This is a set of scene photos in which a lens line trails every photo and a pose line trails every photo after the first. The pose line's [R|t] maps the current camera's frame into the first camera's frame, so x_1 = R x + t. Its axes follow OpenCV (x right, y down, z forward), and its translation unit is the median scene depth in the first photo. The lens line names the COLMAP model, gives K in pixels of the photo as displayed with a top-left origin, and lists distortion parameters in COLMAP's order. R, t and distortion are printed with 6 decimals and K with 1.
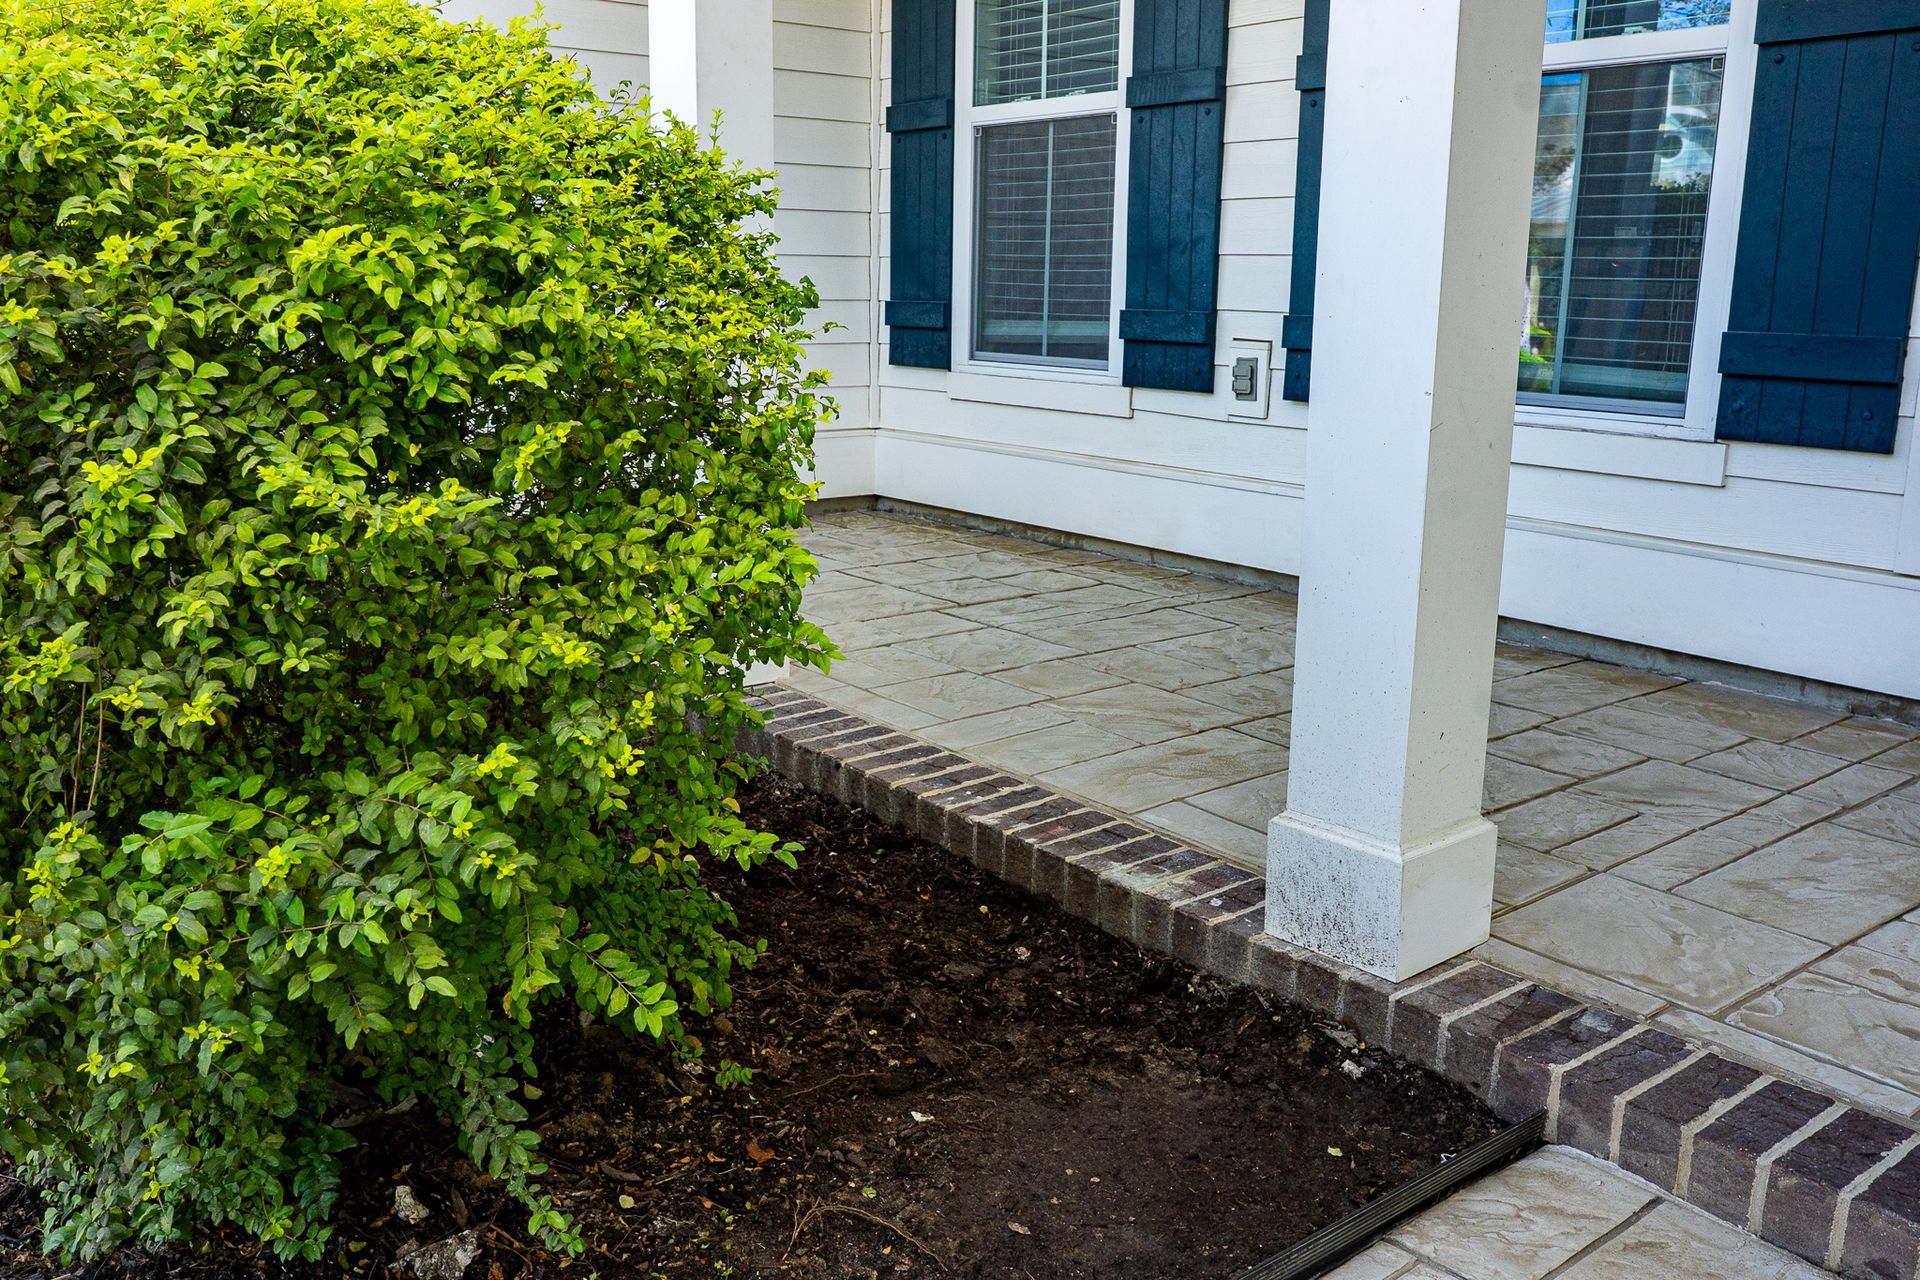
lens RADIAL K [[1609.4, 0, 952.9], [0, 1609.4, 650.6], [0, 0, 1]] dist [-0.057000, 0.034944]
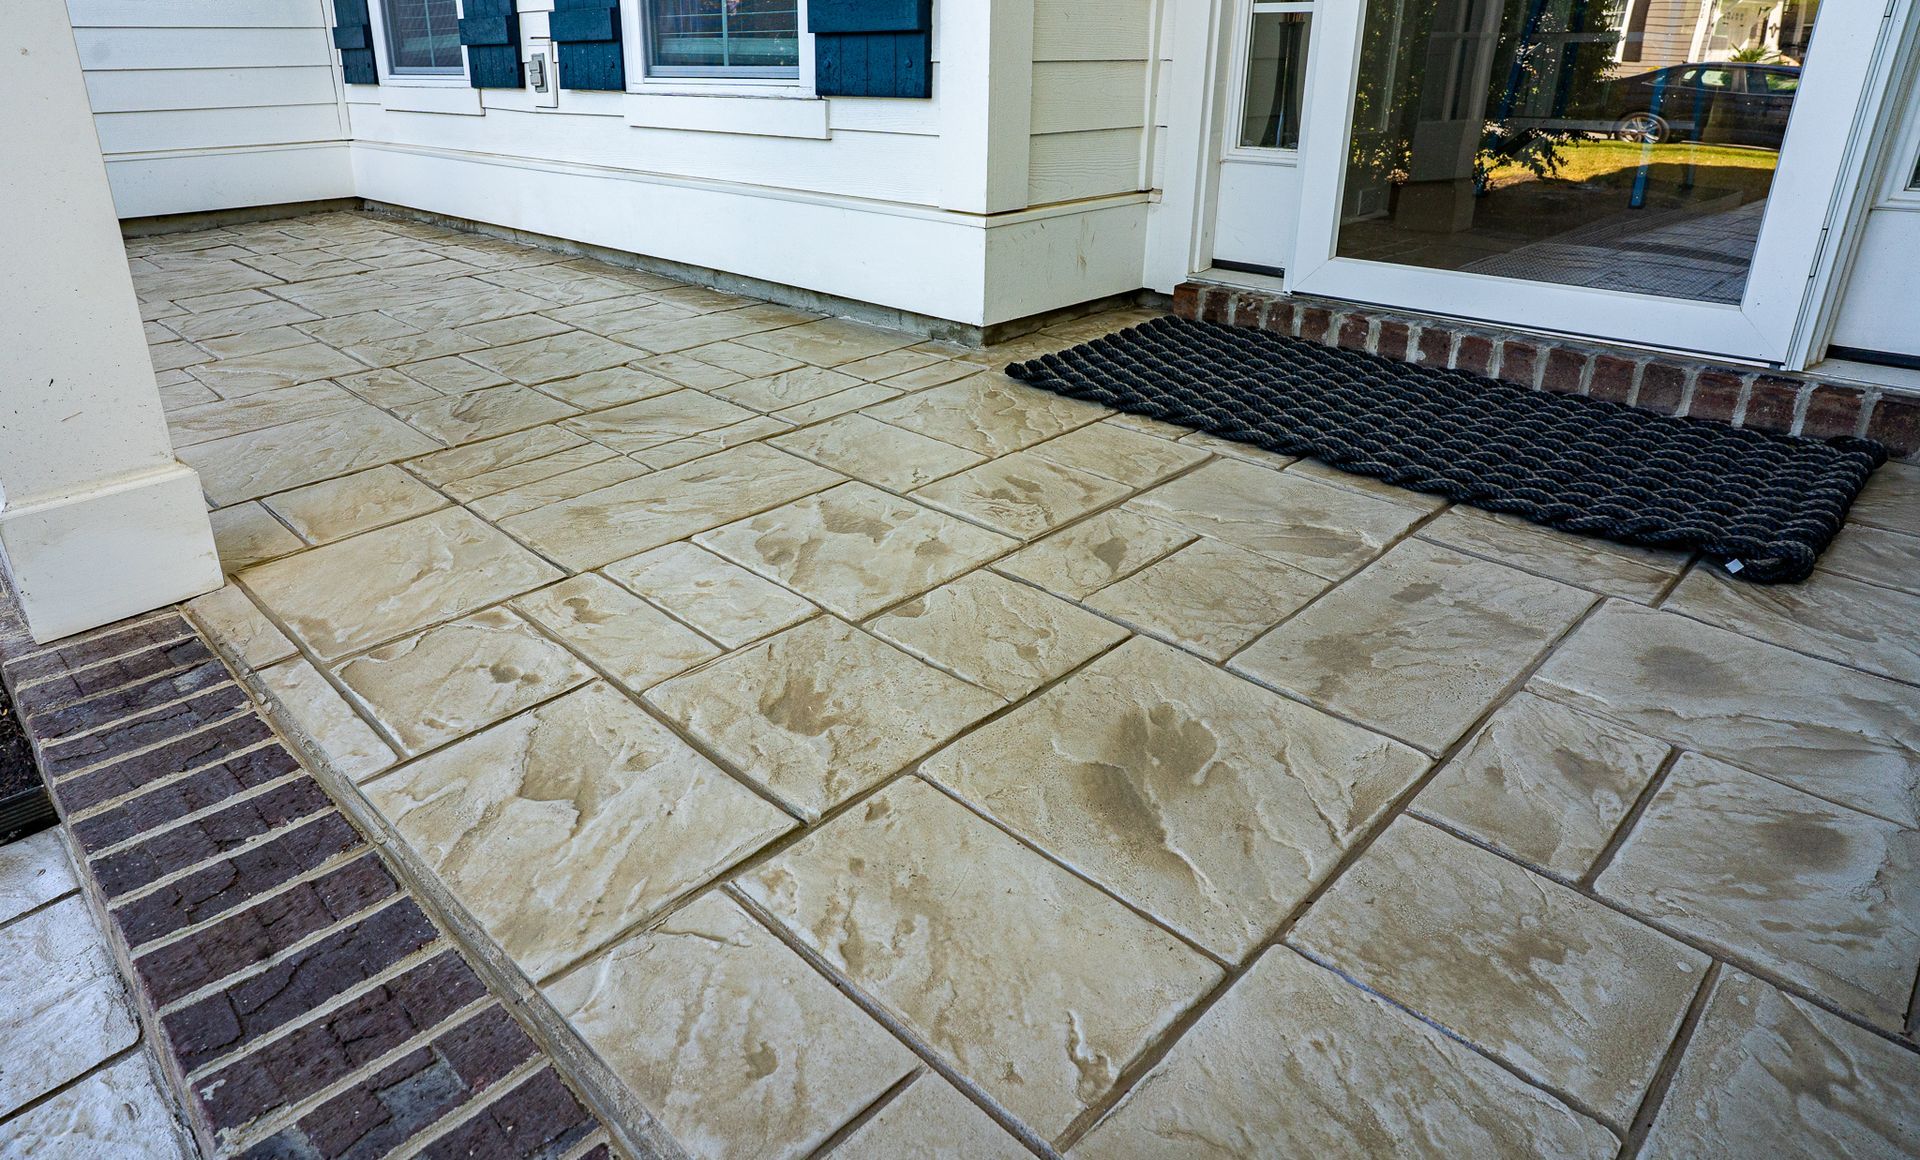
lens RADIAL K [[1148.5, 0, 889.8], [0, 1148.5, 456.2], [0, 0, 1]] dist [-0.039493, 0.006155]
pose [[0.993039, -0.058367, 0.102311, 0.643351], [0.046416, 0.992219, 0.115528, 0.038748], [-0.108258, -0.109975, 0.988021, 0.267536]]
